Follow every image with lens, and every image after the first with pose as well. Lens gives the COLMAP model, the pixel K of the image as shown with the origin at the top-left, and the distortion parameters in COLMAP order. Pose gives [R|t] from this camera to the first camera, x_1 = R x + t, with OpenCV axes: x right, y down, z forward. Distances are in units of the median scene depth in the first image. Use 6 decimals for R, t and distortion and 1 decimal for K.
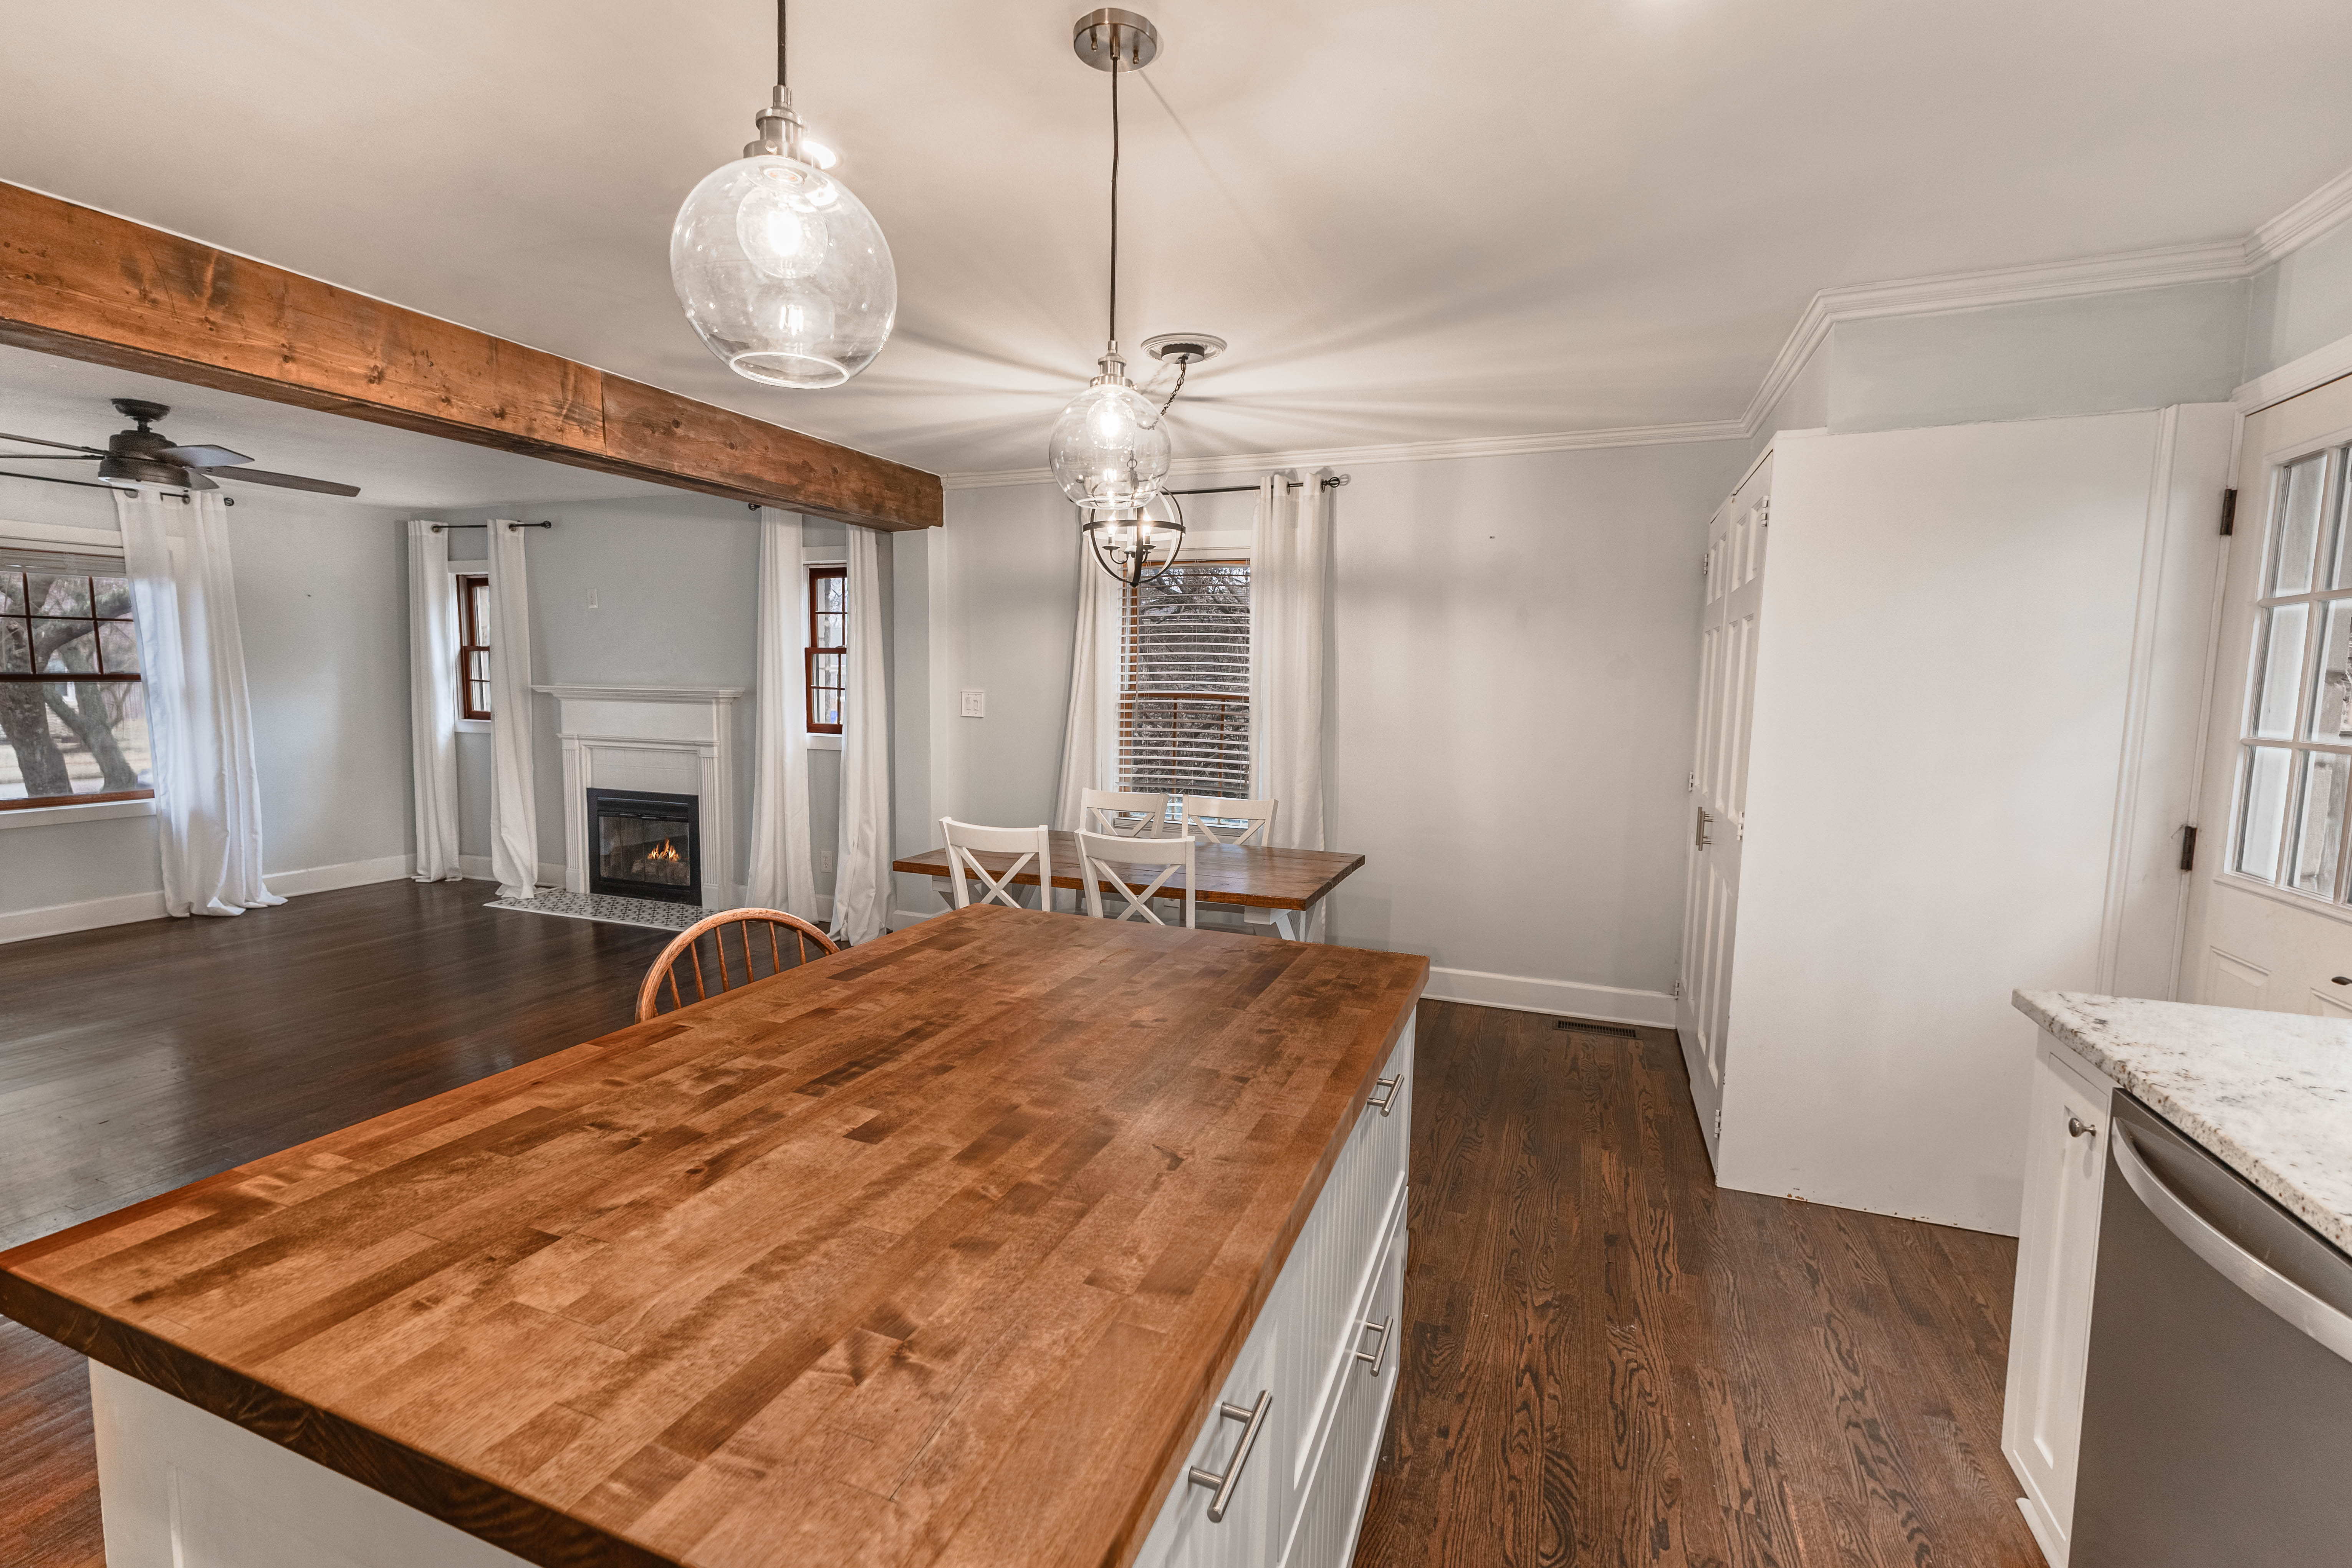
lens RADIAL K [[1032.7, 0, 1171.0], [0, 1032.7, 774.3], [0, 0, 1]] dist [0.005229, 0.000078]
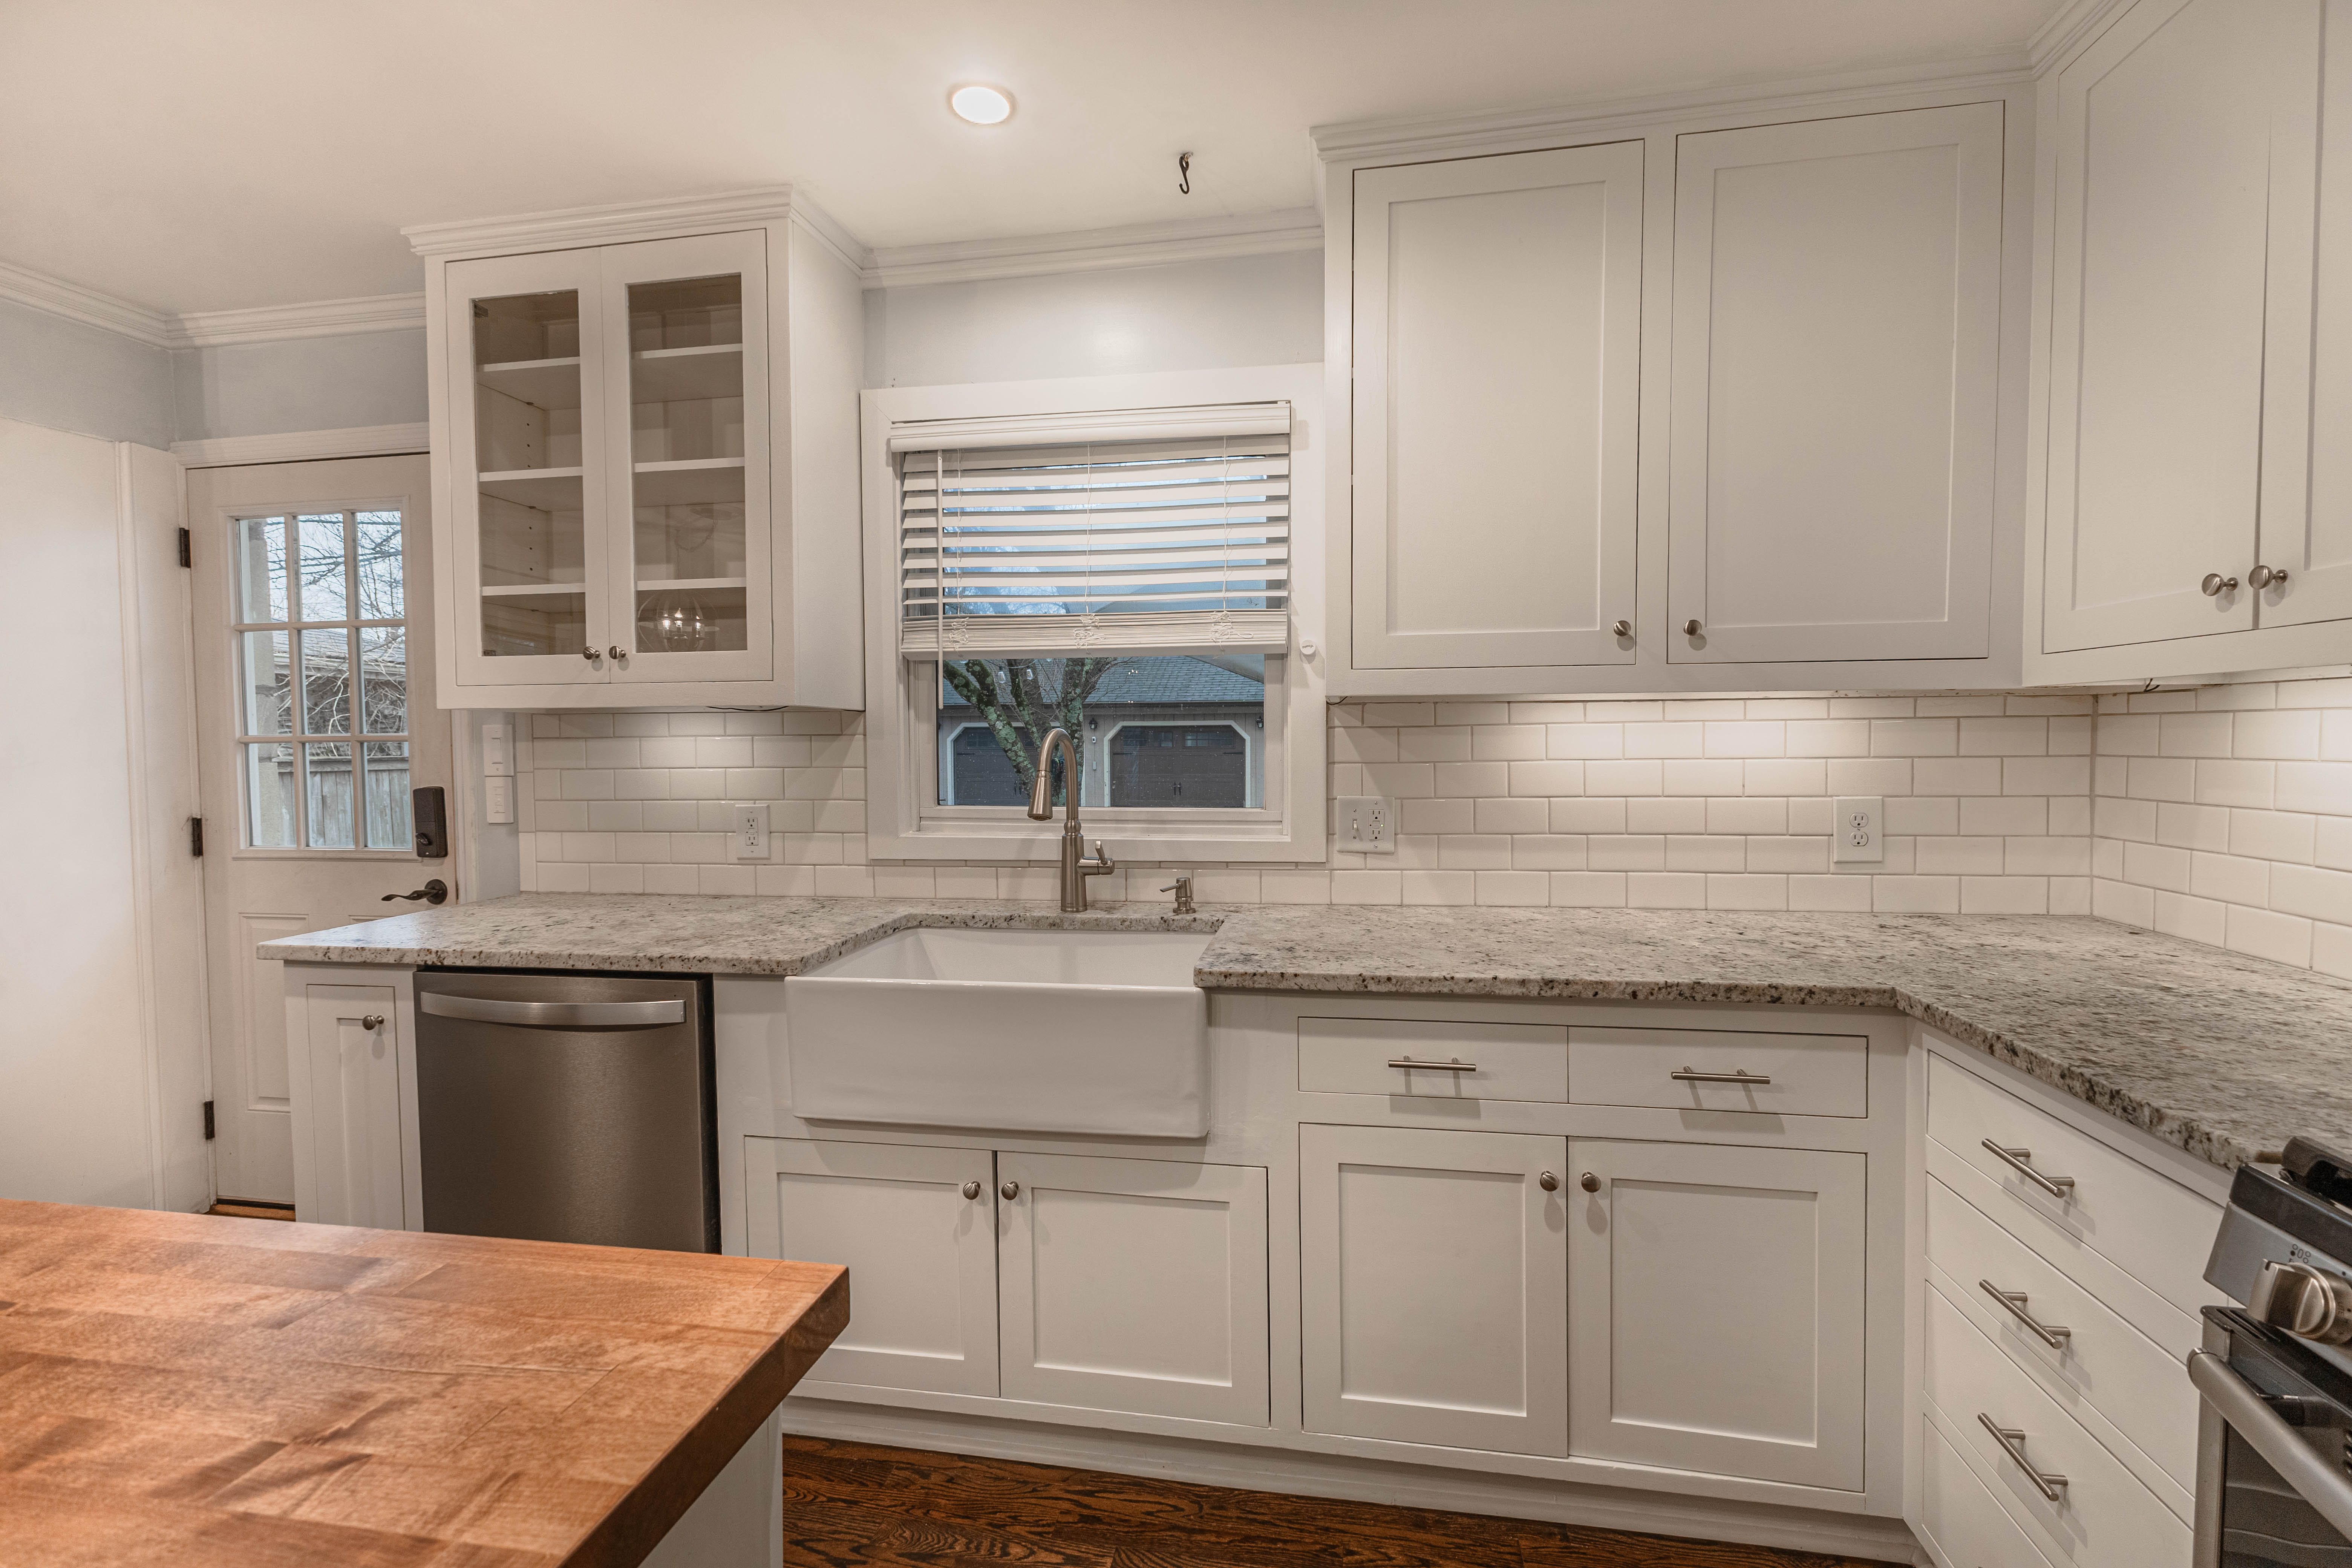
lens RADIAL K [[1016.2, 0, 1172.8], [0, 1016.2, 776.5], [0, 0, 1]] dist [0.008722, -0.000221]
pose [[-0.197538, -0.051411, 0.978946, -0.491853], [0.099105, 0.992460, 0.072118, 0.044357], [-0.975273, 0.111264, -0.190954, 0.225419]]
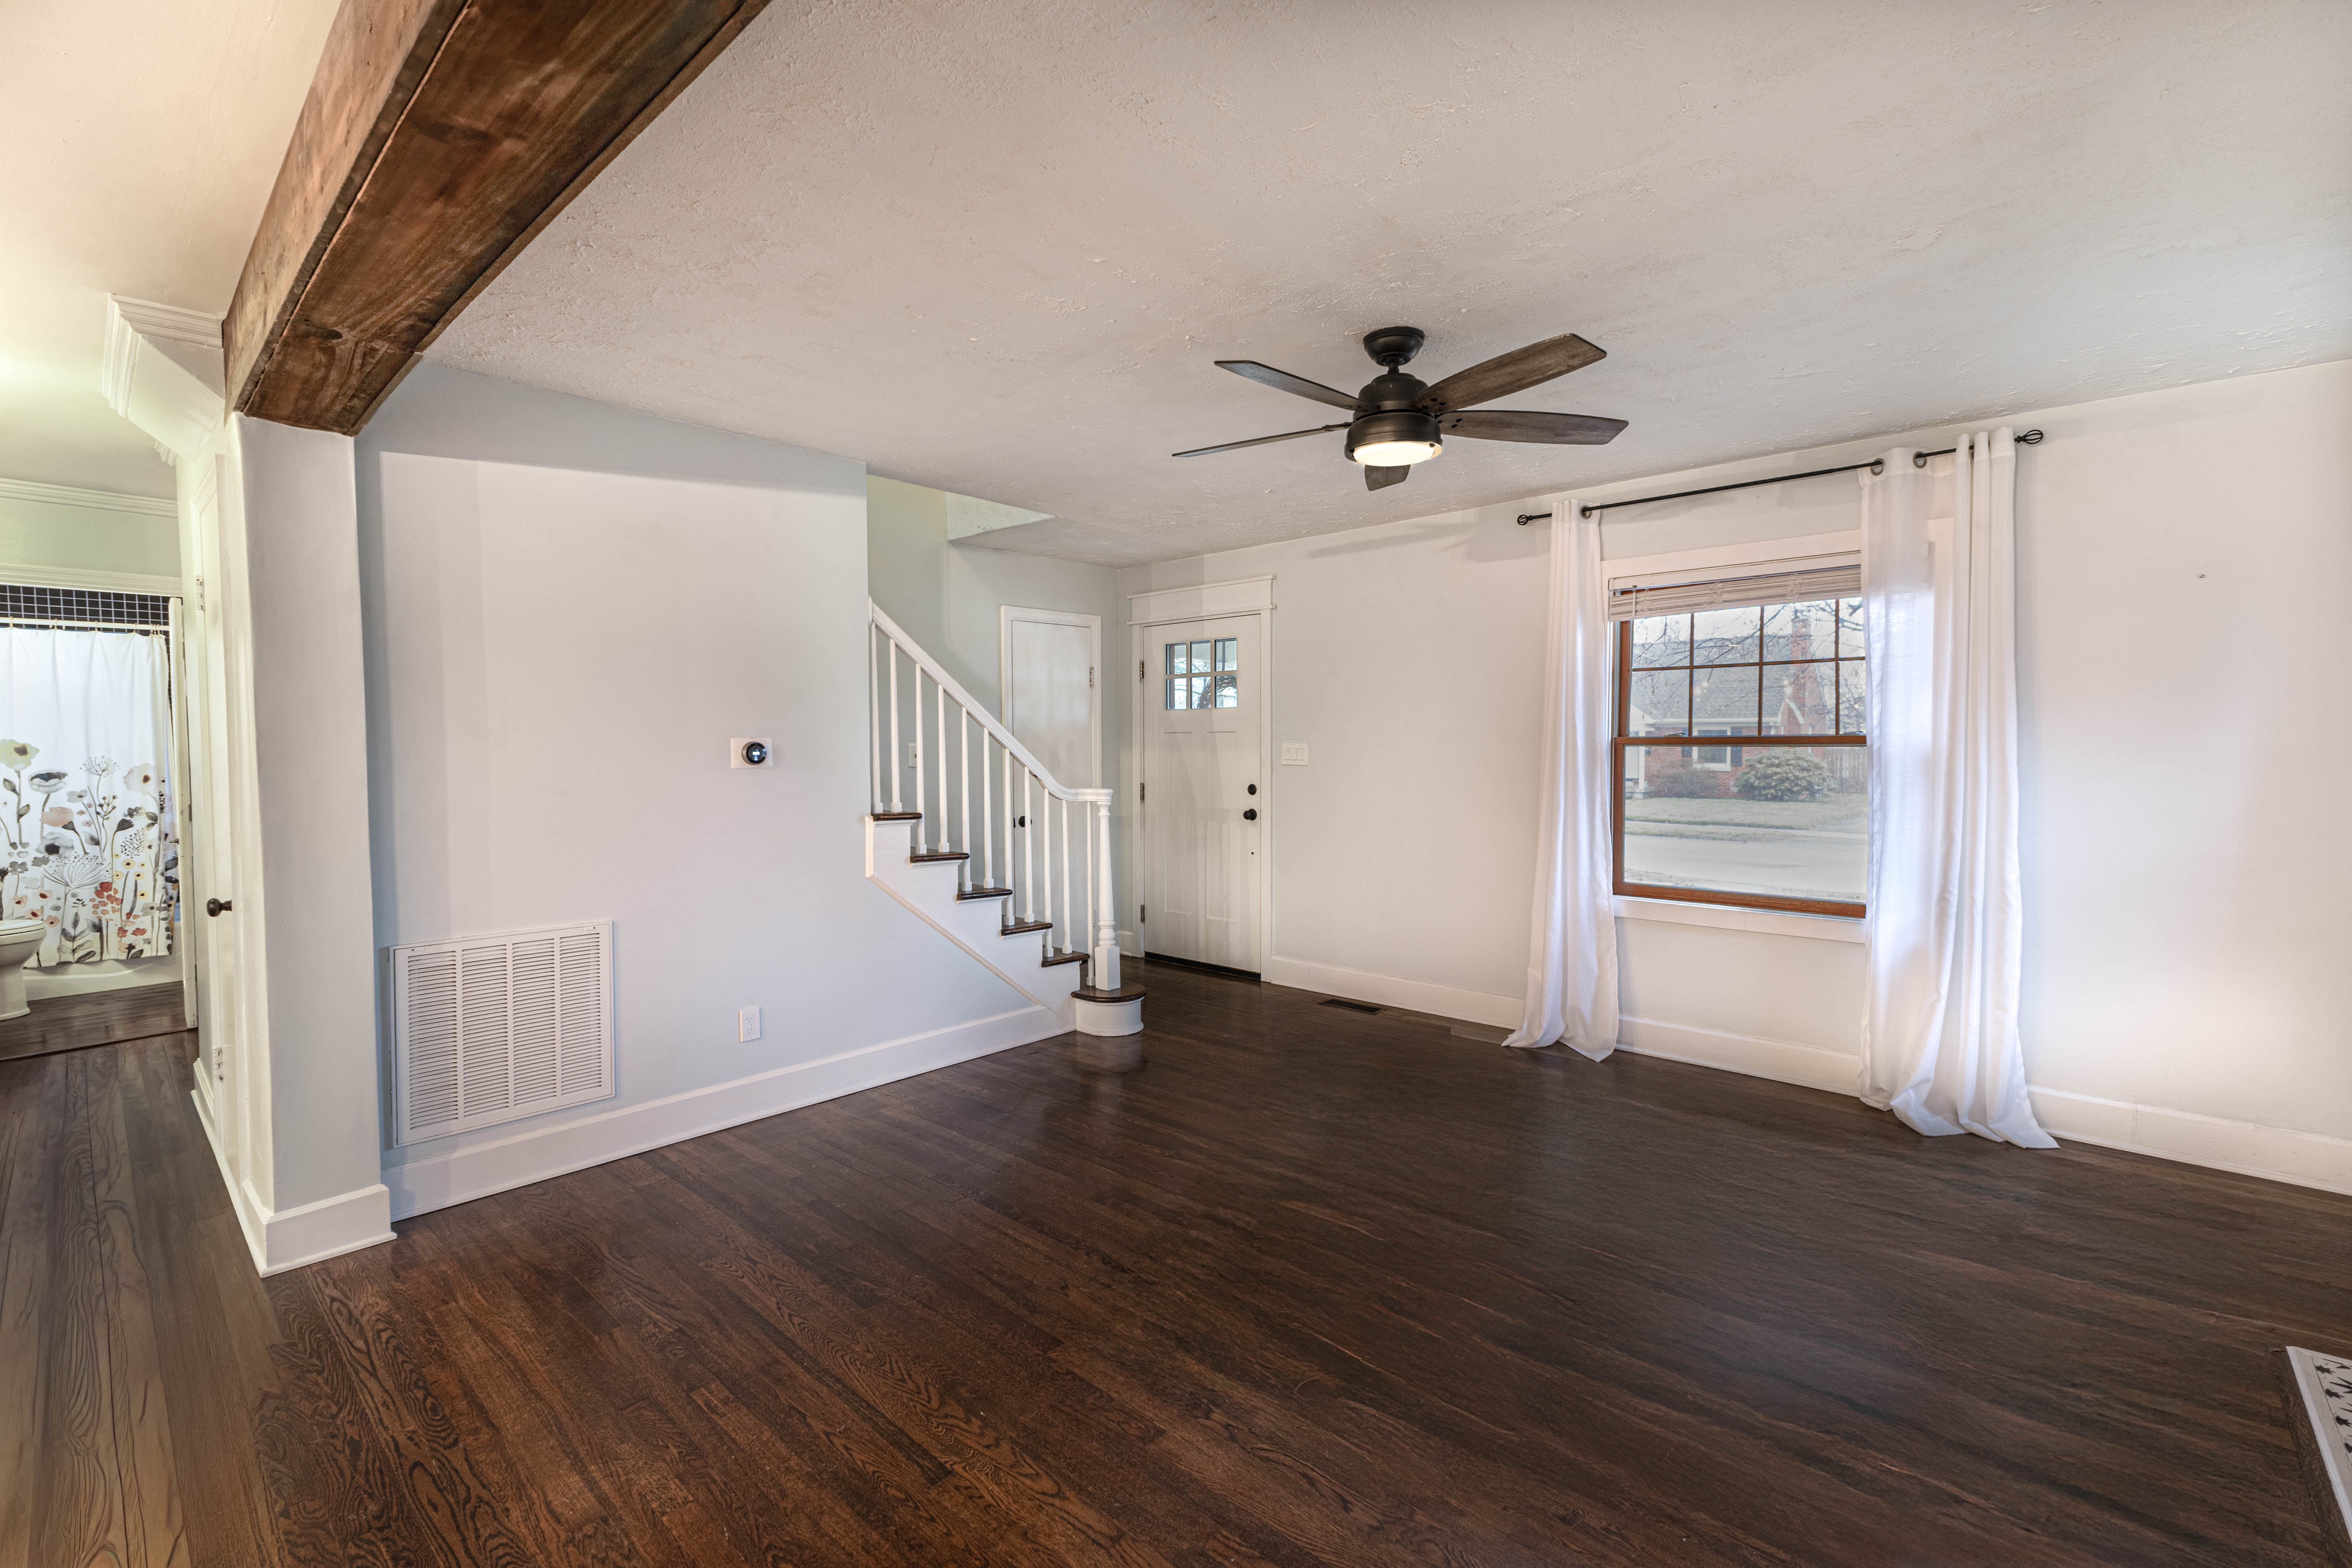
lens RADIAL K [[997.1, 0, 1161.8], [0, 997.1, 780.8], [0, 0, 1]] dist [0.001084, -0.000139]
pose [[-0.355244, 0.018438, -0.934592, -0.726151], [-0.093497, 0.994091, 0.055151, -0.196887], [0.930086, 0.106974, -0.351421, 2.620828]]
